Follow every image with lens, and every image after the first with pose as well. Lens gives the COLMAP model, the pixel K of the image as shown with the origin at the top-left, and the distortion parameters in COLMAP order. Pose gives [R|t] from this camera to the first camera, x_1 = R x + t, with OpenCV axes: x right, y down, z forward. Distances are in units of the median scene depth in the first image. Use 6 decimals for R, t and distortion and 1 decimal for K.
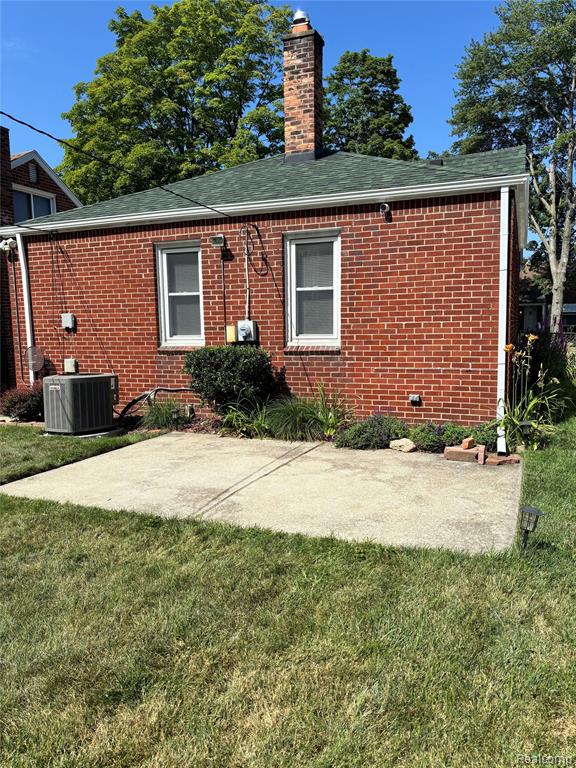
lens RADIAL K [[589.1, 0, 282.3], [0, 589.1, 387.9], [0, 0, 1]] dist [0.051642, -0.051925]
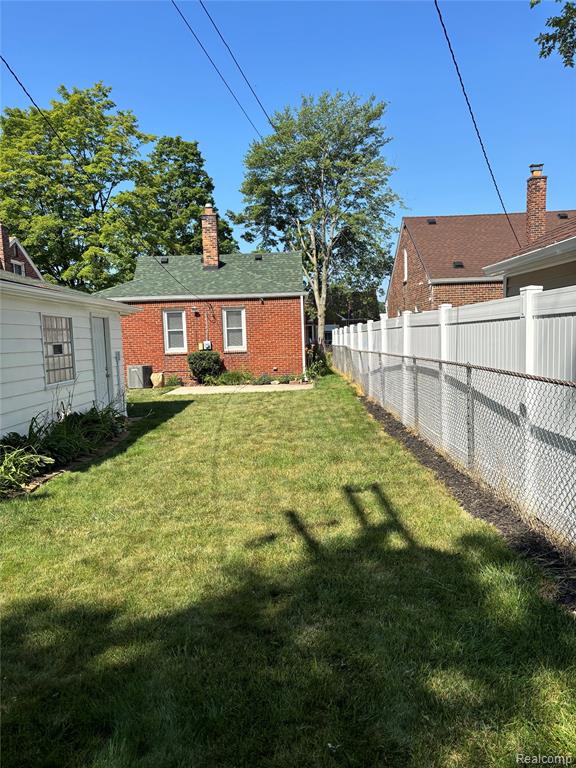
lens RADIAL K [[589.1, 0, 292.2], [0, 589.1, 386.1], [0, 0, 1]] dist [0.051642, -0.051925]
pose [[0.929100, -0.044667, 0.367121, -0.526337], [0.056479, 0.998172, -0.021490, 0.121313], [-0.365490, 0.040701, 0.929925, -1.164380]]
